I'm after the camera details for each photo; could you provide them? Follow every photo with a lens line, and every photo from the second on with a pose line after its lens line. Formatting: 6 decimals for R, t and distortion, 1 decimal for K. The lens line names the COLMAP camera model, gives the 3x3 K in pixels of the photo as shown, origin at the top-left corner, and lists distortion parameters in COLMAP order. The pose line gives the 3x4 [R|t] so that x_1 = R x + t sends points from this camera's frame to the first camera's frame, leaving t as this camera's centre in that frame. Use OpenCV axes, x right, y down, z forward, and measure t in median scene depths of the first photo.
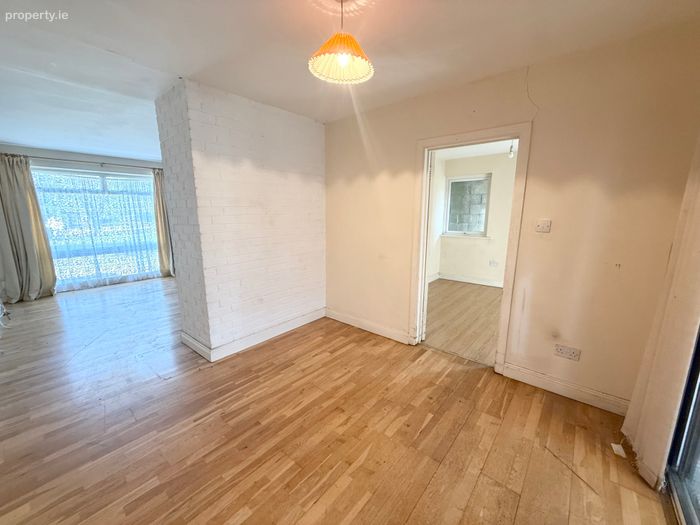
lens RADIAL K [[279.0, 0, 347.6], [0, 279.0, 261.9], [0, 0, 1]] dist [-0.002779, -0.000418]
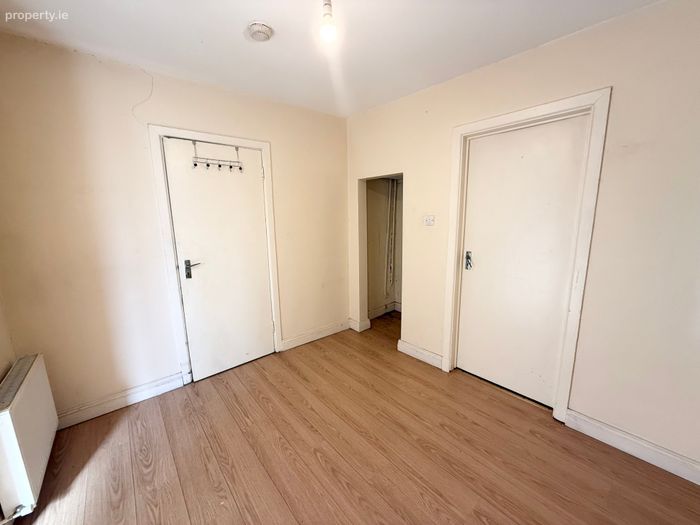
lens RADIAL K [[279.0, 0, 347.6], [0, 279.0, 261.9], [0, 0, 1]] dist [-0.002779, -0.000418]
pose [[-0.166086, 0.172338, -0.970935, 0.584199], [-0.165149, 0.965843, 0.199684, -0.128677], [0.972184, 0.193514, -0.131951, 0.701932]]
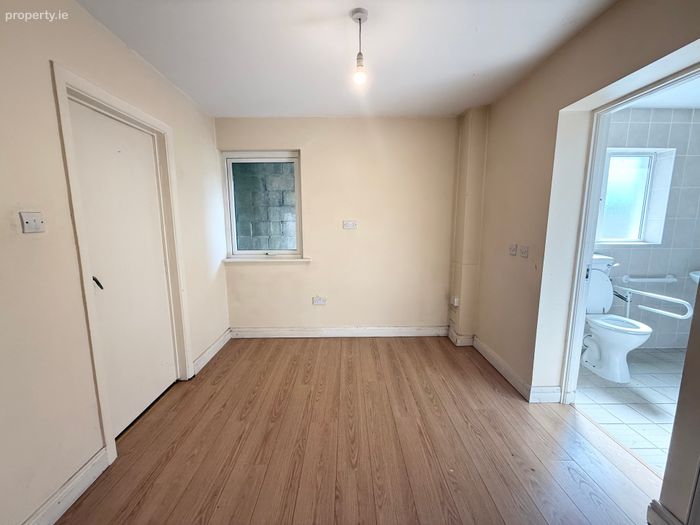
lens RADIAL K [[279.0, 0, 347.6], [0, 279.0, 261.9], [0, 0, 1]] dist [-0.002779, -0.000418]
pose [[0.759906, -0.097765, 0.642639, 0.174319], [0.120527, 0.992674, 0.008495, -0.070257], [-0.638761, 0.071000, 0.766122, 0.448892]]
